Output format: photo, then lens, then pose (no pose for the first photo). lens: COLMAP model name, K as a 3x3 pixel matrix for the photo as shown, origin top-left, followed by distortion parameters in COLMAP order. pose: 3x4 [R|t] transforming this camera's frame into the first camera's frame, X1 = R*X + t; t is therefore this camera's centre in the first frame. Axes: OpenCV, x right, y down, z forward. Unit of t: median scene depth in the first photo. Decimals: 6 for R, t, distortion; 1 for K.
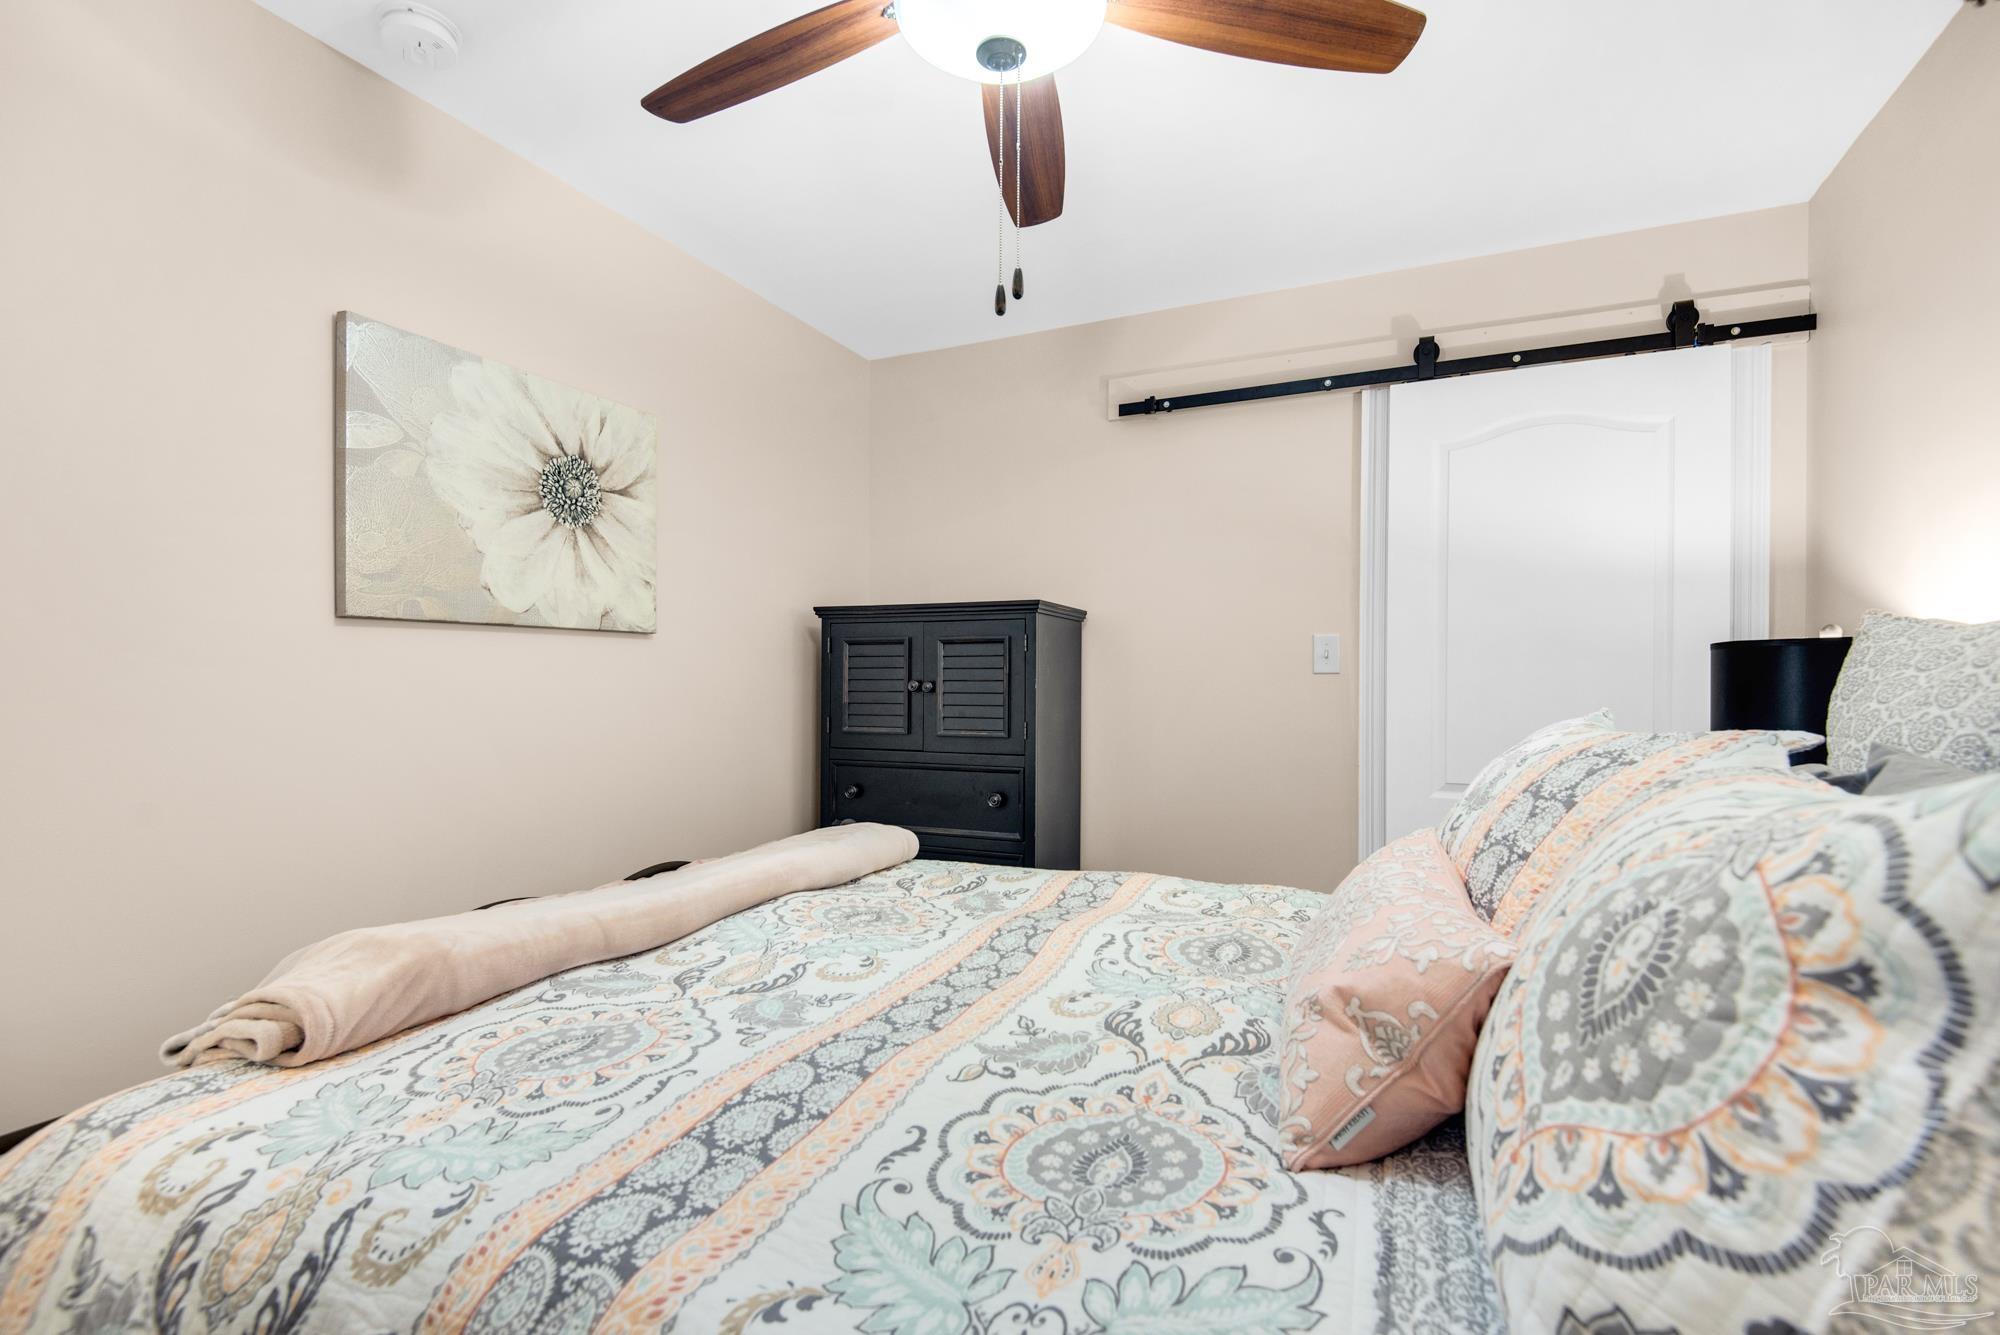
lens RADIAL K [[909.7, 0, 1008.6], [0, 909.7, 673.7], [0, 0, 1]] dist [0.001566, -0.000883]
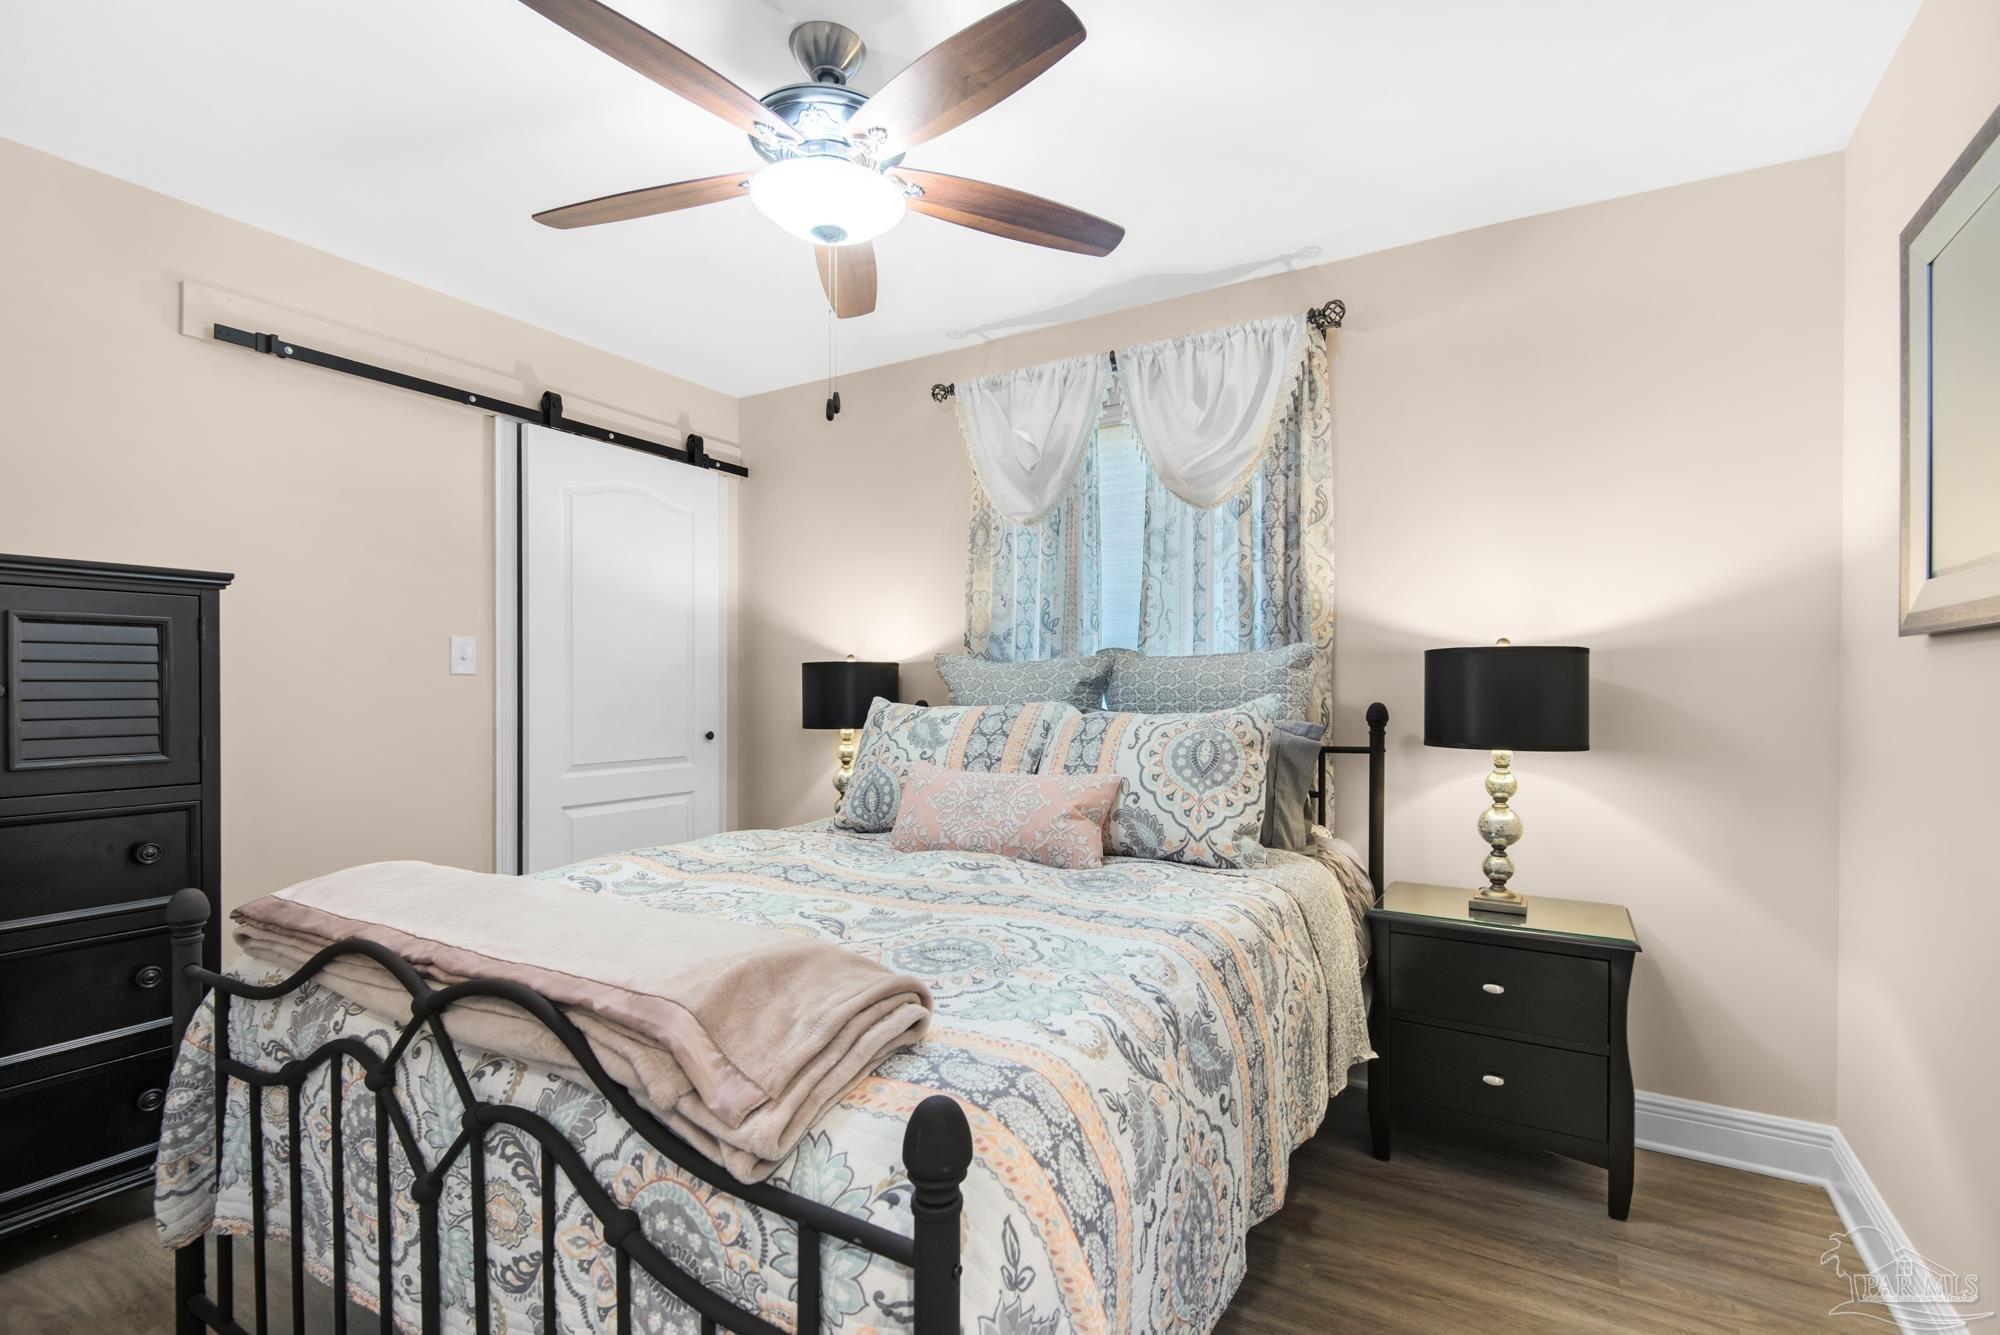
lens RADIAL K [[909.7, 0, 1013.3], [0, 909.7, 685.4], [0, 0, 1]] dist [0.001566, -0.000883]
pose [[0.109089, 0.001390, 0.994031, -1.825987], [-0.010781, 0.999942, -0.000216, 0.012345], [-0.993974, -0.010693, 0.109098, 0.764840]]
